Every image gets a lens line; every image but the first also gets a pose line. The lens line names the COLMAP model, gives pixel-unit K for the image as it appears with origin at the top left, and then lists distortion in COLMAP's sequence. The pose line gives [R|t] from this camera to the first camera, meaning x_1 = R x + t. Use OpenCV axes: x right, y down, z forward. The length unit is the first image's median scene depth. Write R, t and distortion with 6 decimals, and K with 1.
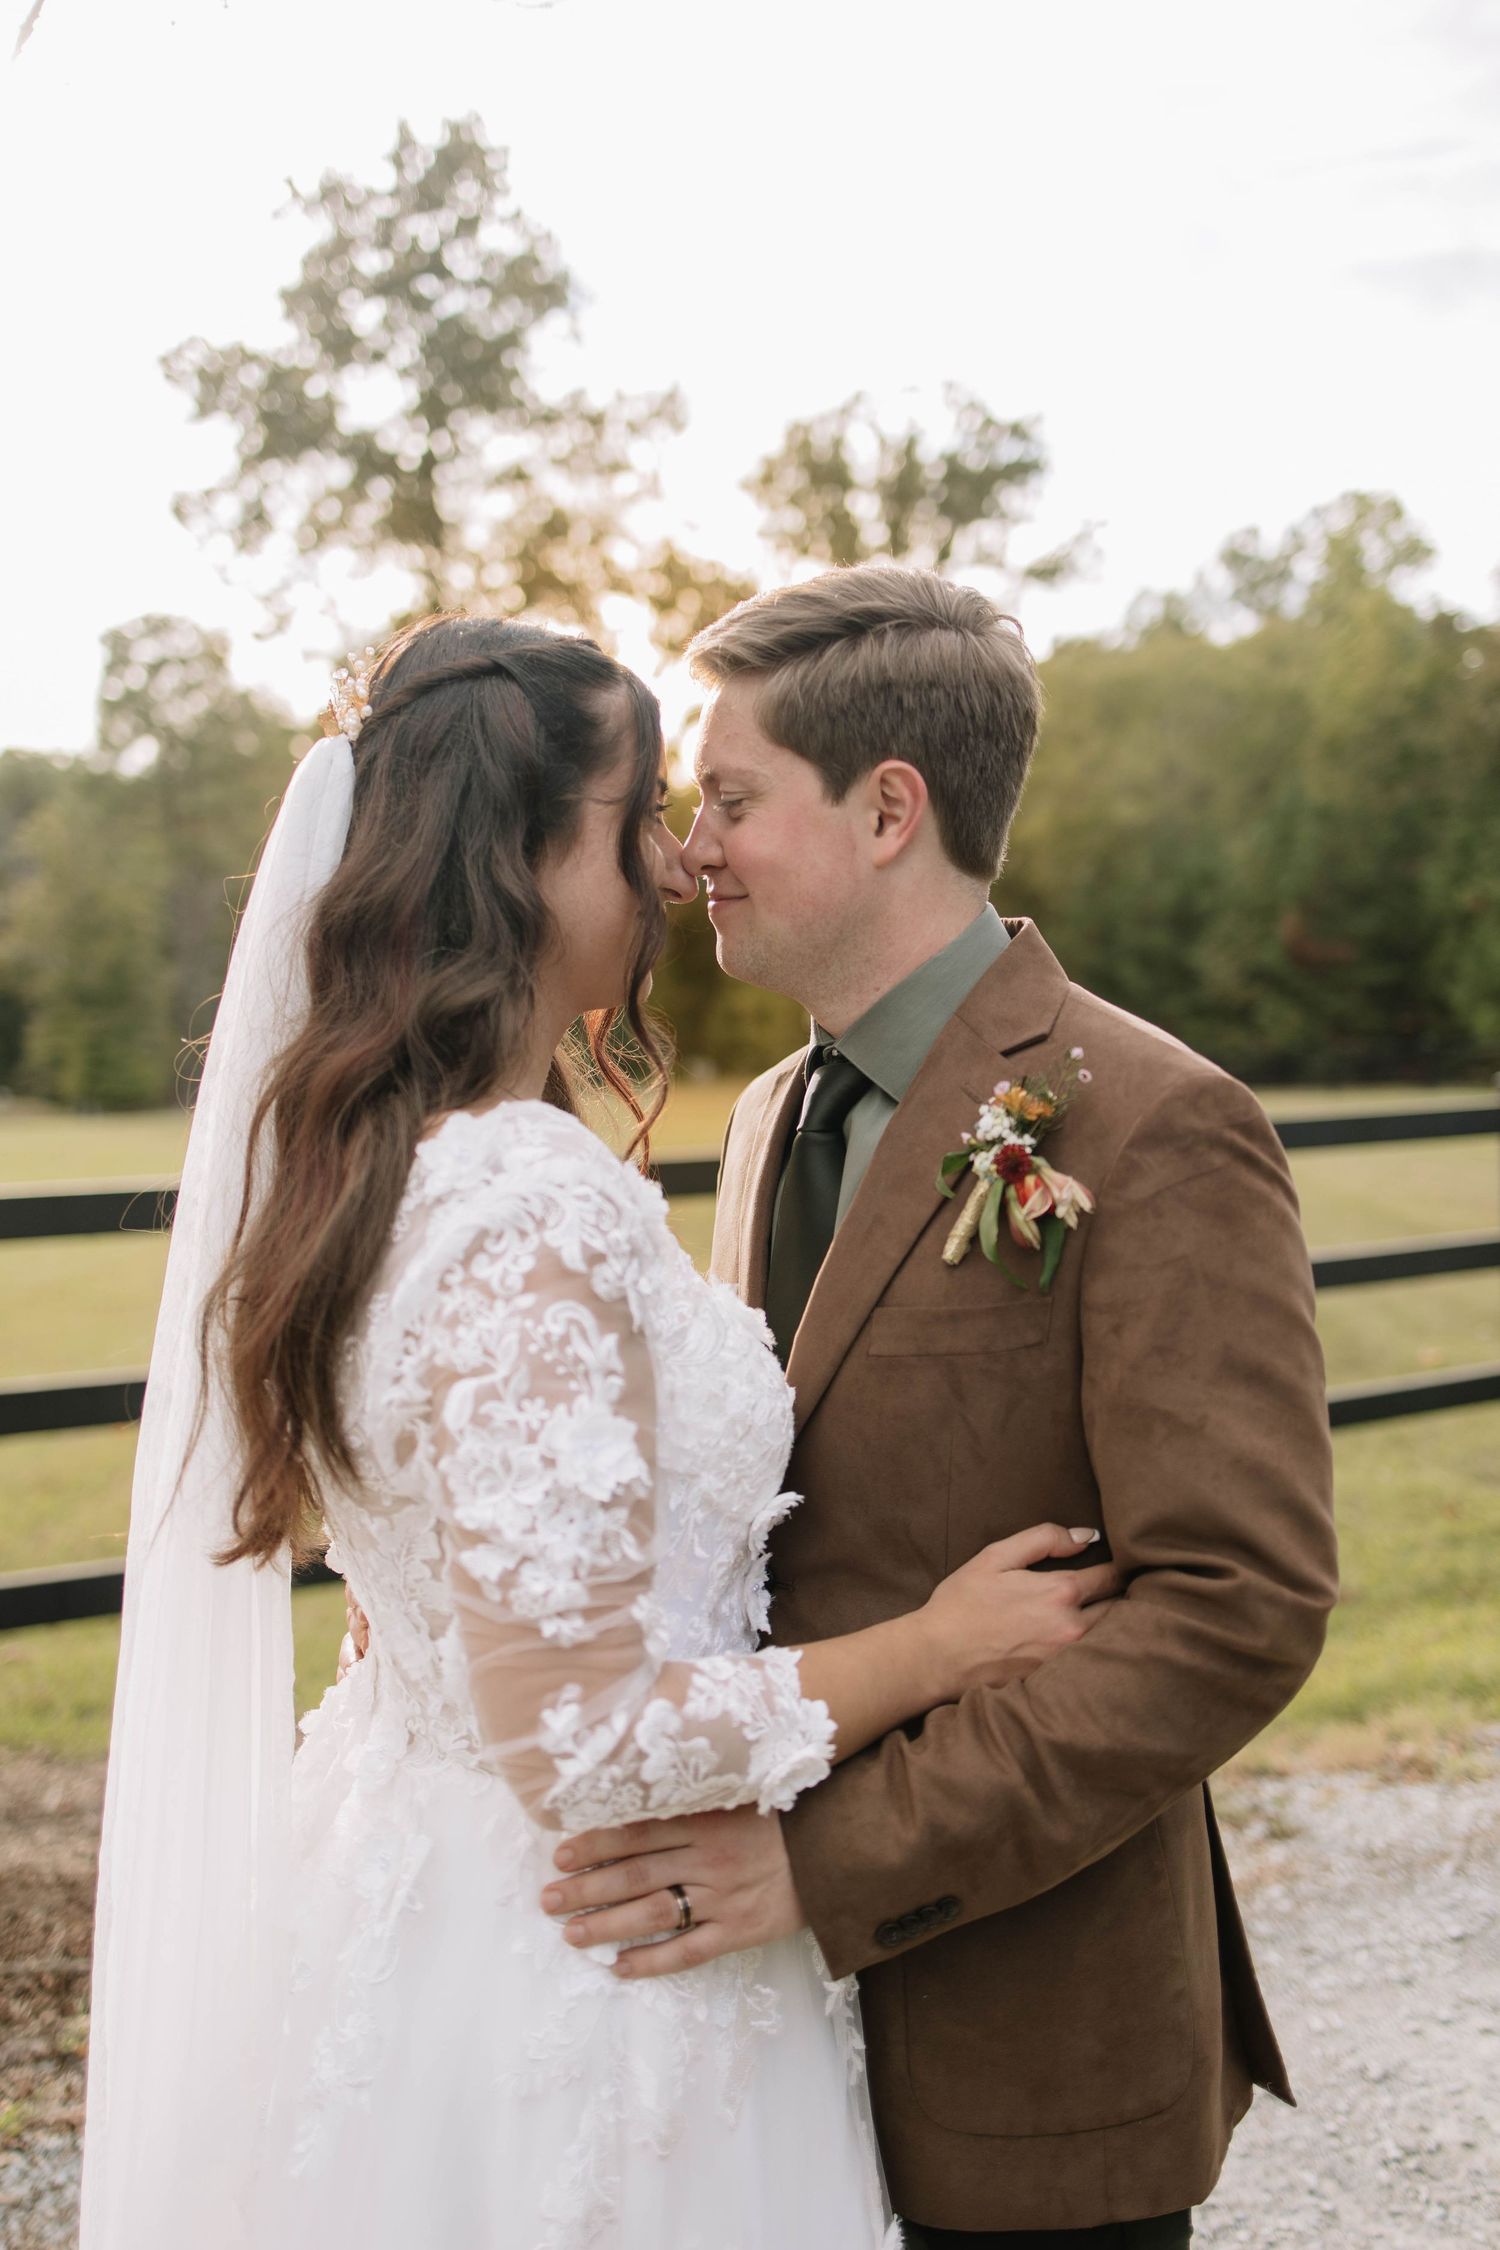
lens RADIAL K [[2216.4, 0, 750.0], [0, 2216.4, 1125.0], [0, 0, 1]] dist [0.014168, -0.019439]
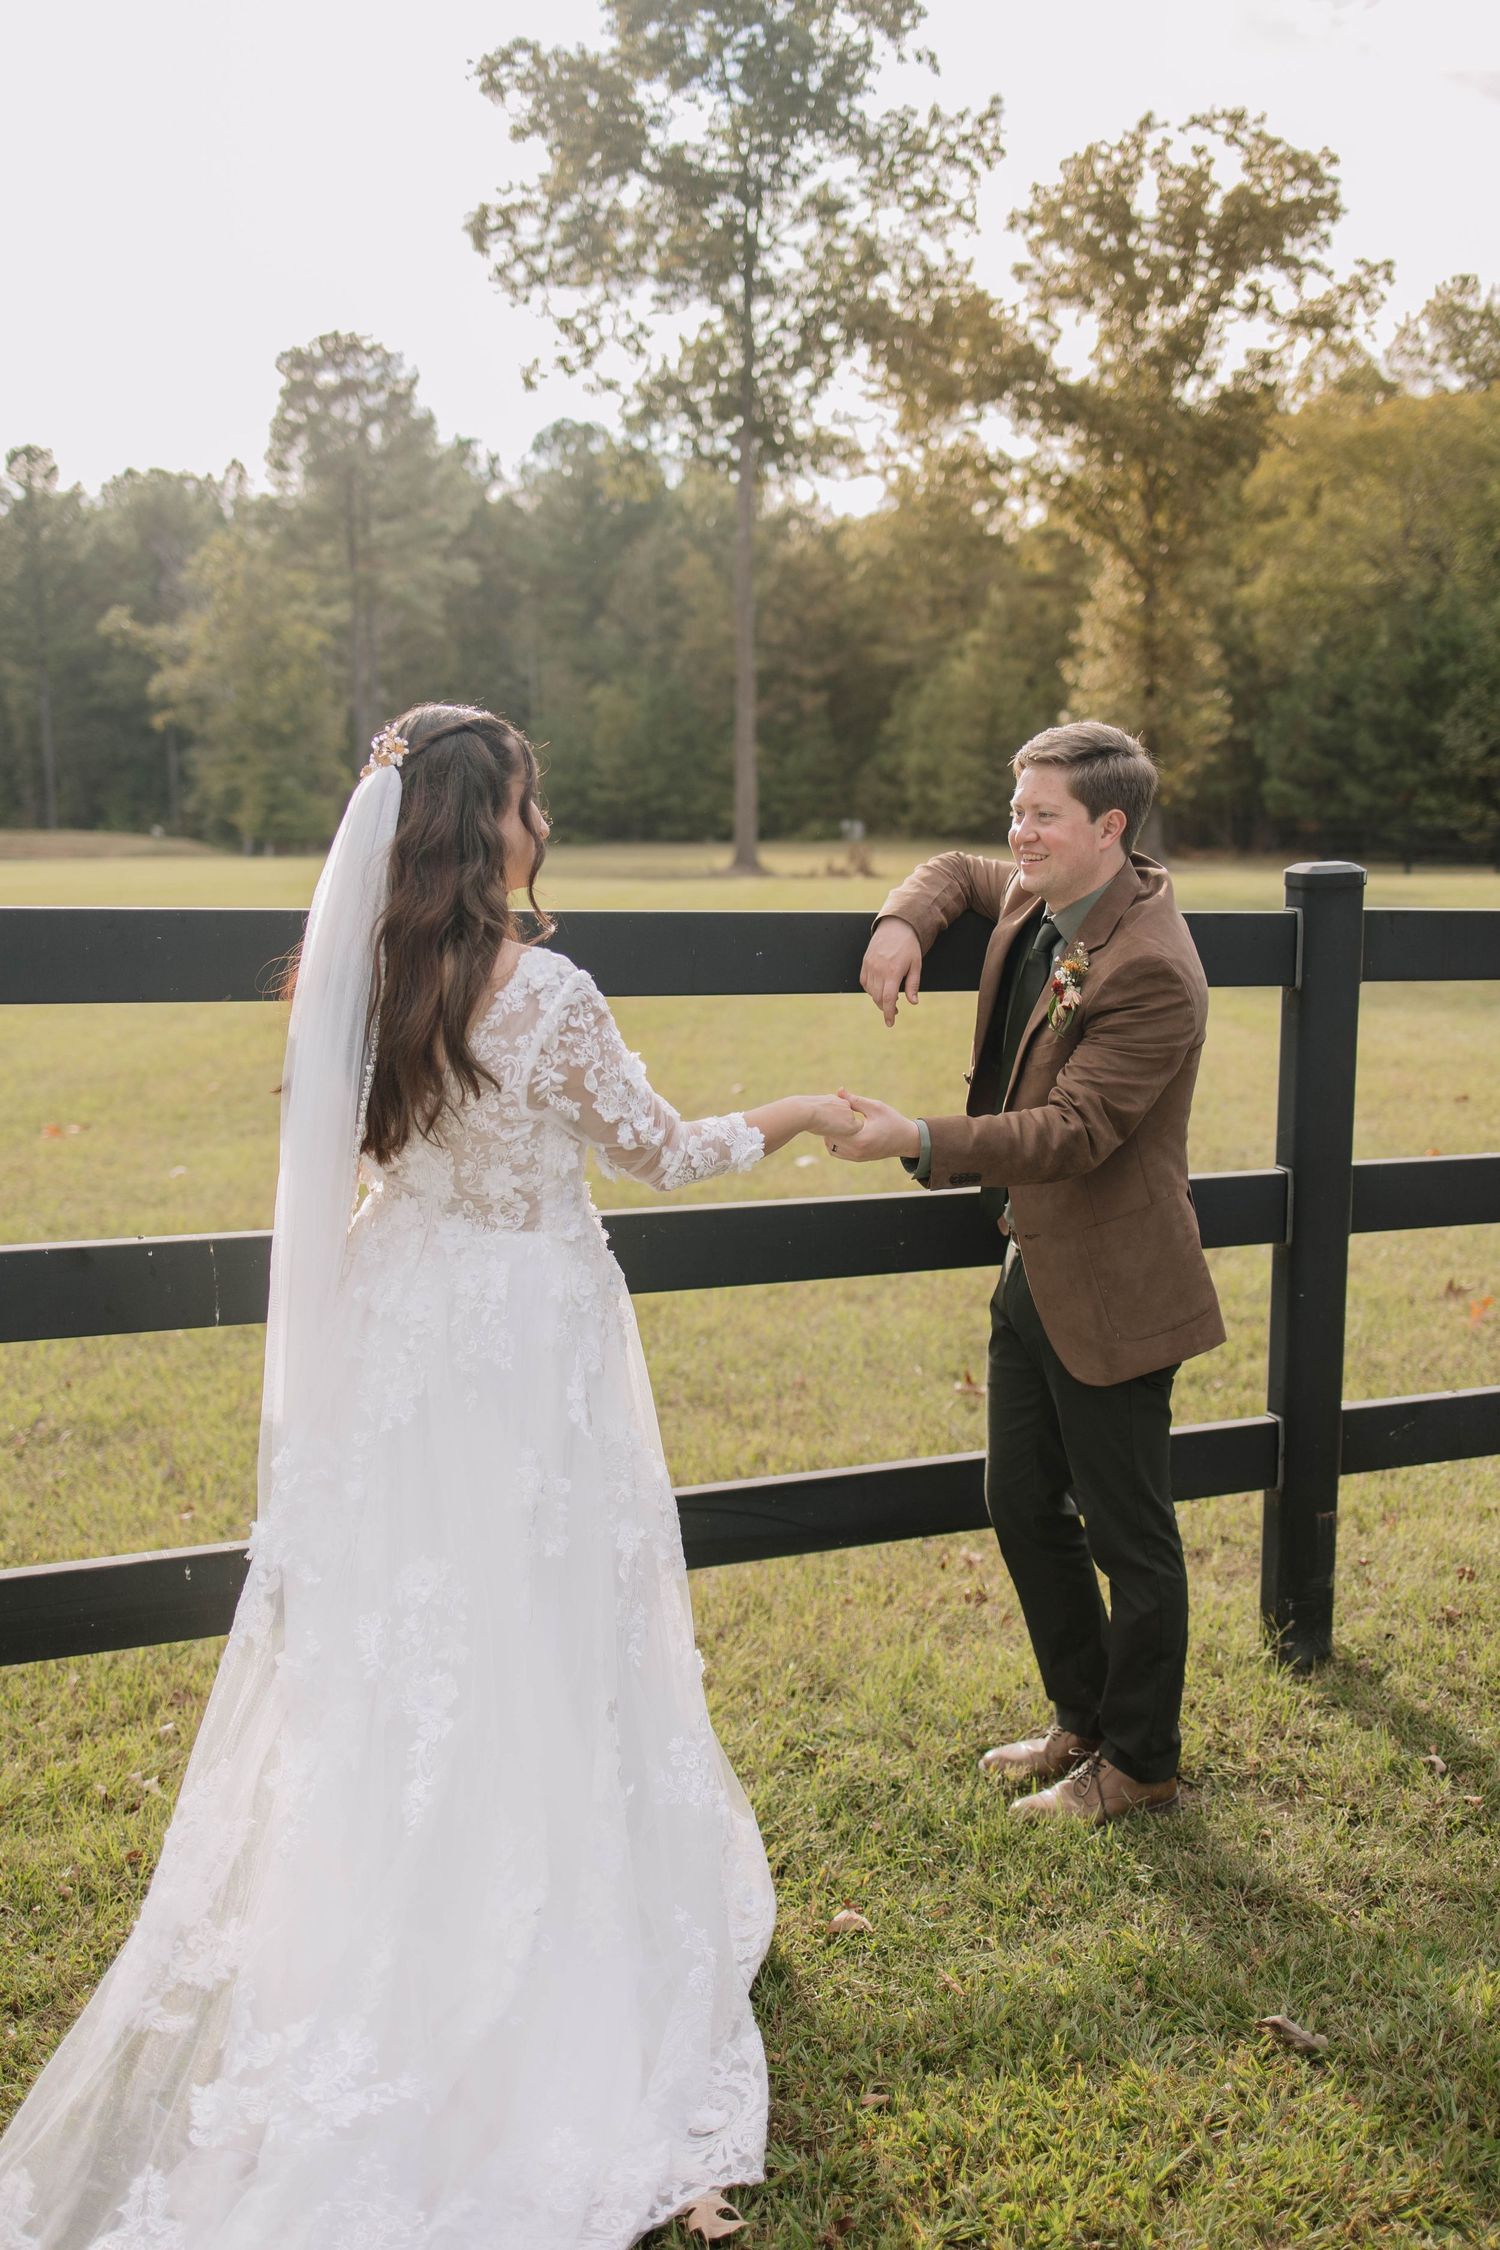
lens RADIAL K [[2212.7, 0, 750.0], [0, 2212.7, 1125.0], [0, 0, 1]] dist [0.044823, -0.077664]
pose [[0.999177, 0.036134, -0.018410, -0.100747], [-0.033955, 0.993638, 0.107385, 0.004793], [0.022173, -0.106671, 0.994047, -0.011402]]
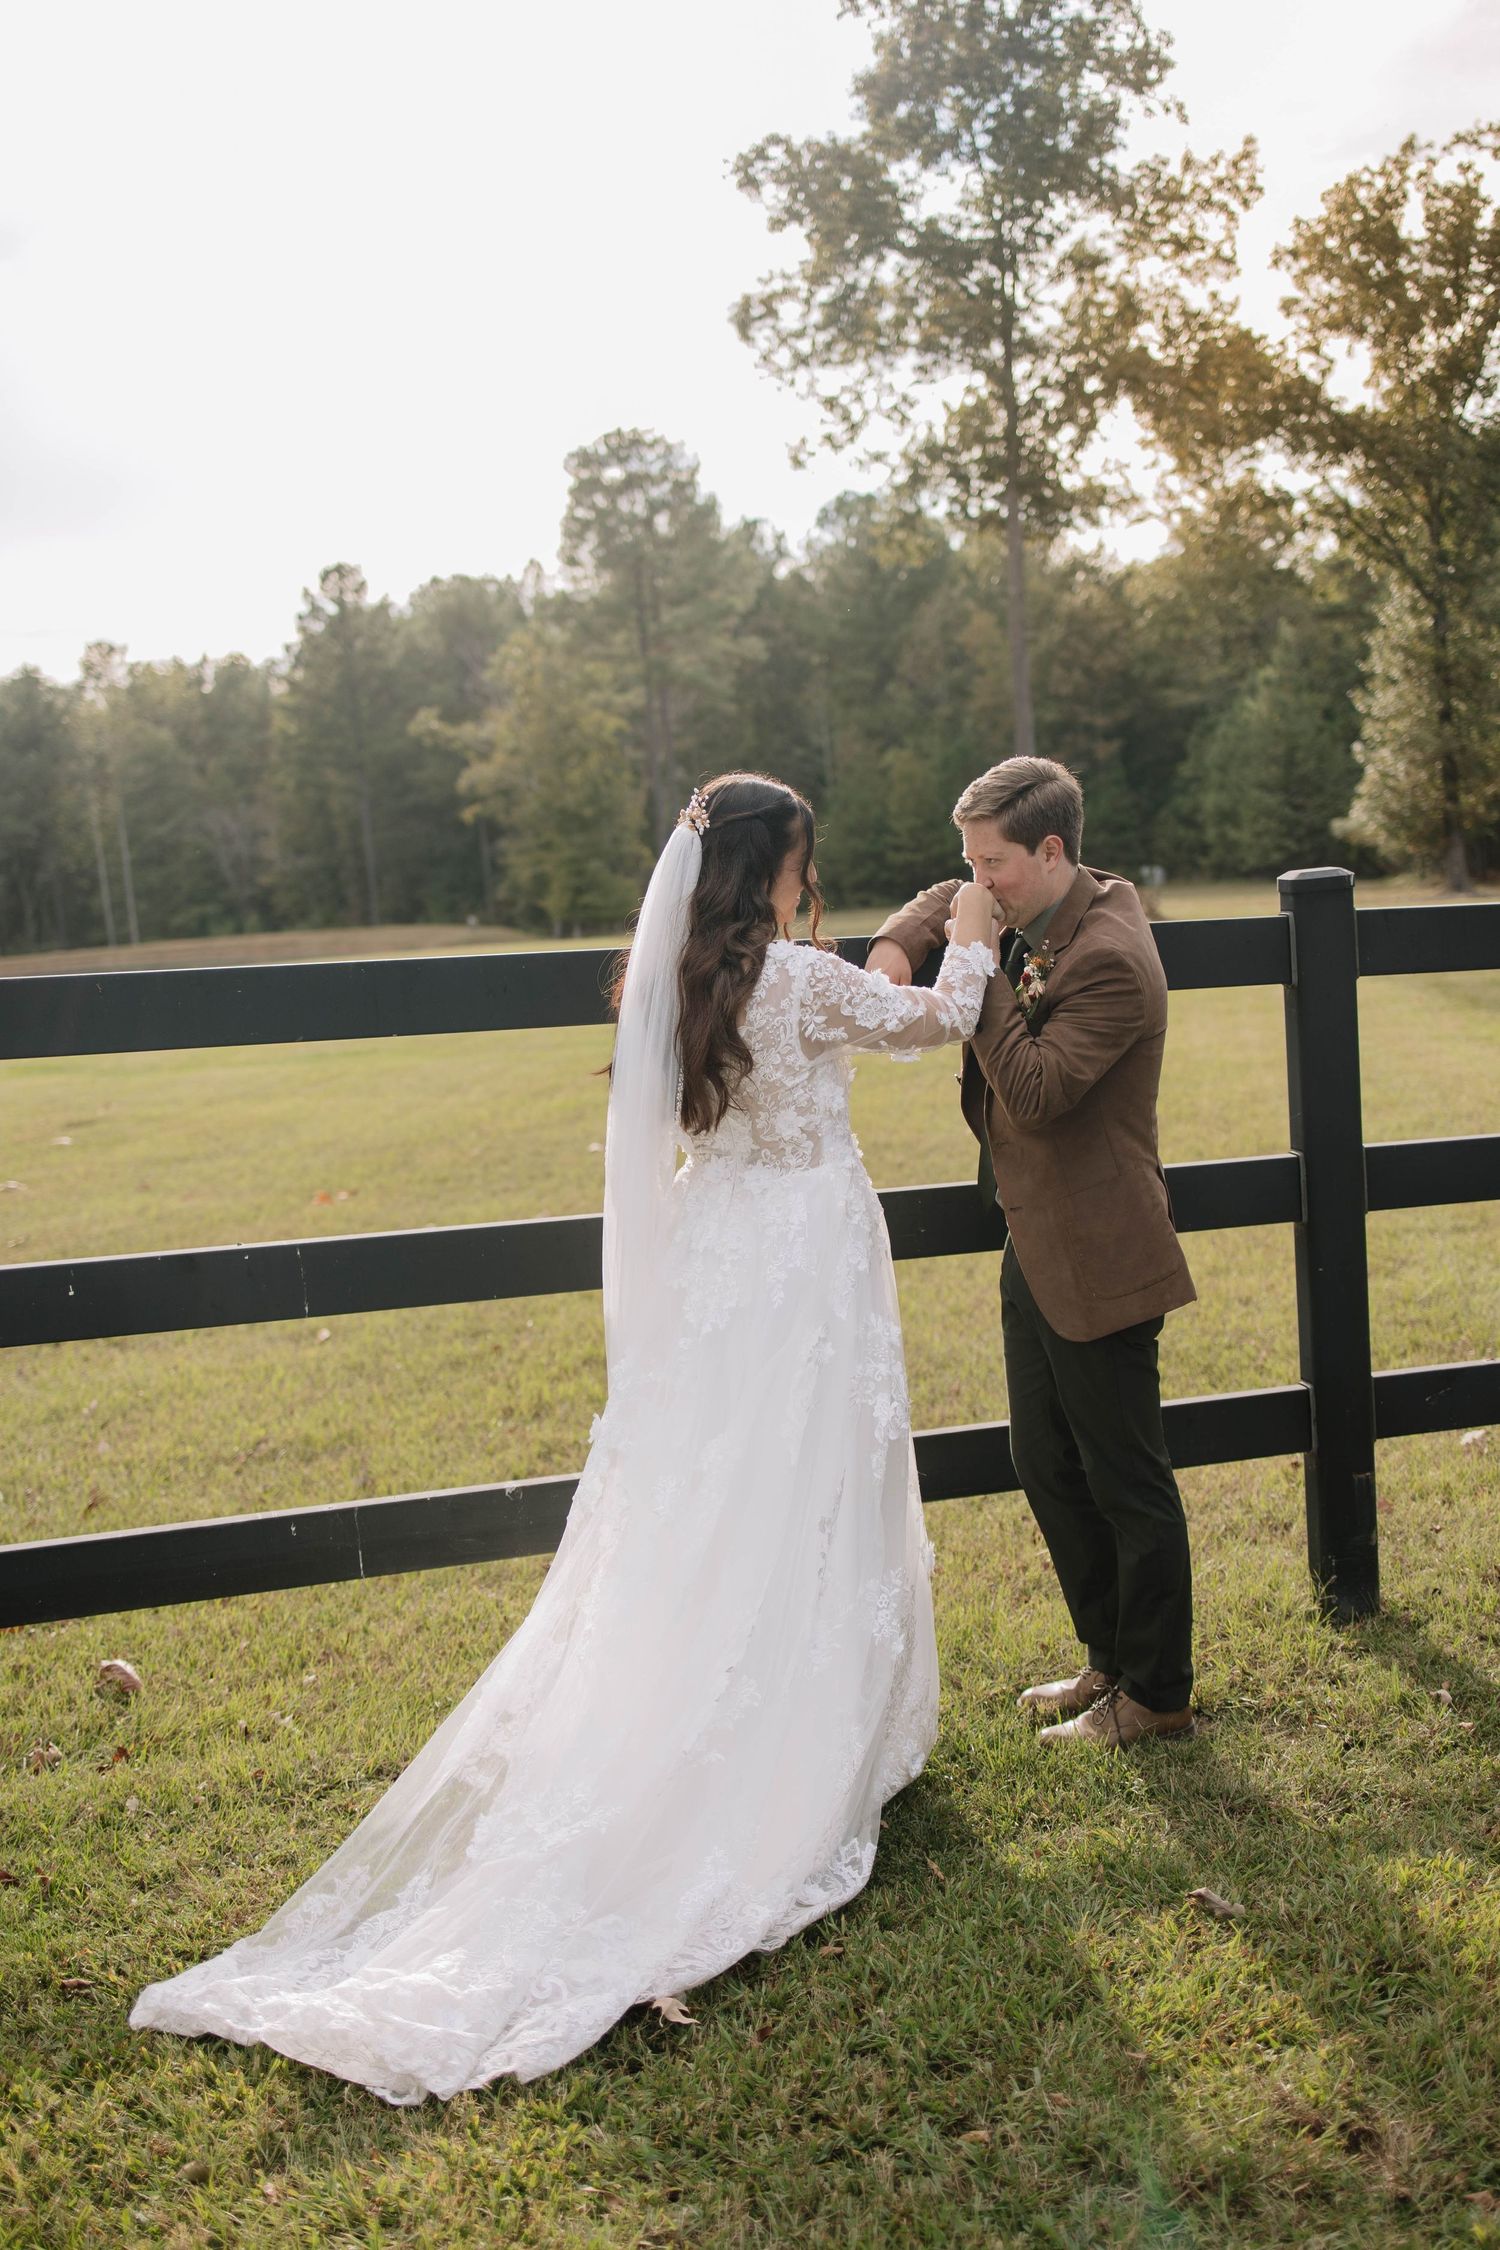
lens RADIAL K [[2216.4, 0, 750.0], [0, 2216.4, 1125.0], [0, 0, 1]] dist [0.014168, -0.019439]
pose [[0.986845, -0.011695, -0.161246, -0.091710], [0.024915, 0.996467, 0.080207, 0.005643], [0.159739, -0.083169, 0.983650, -0.018411]]
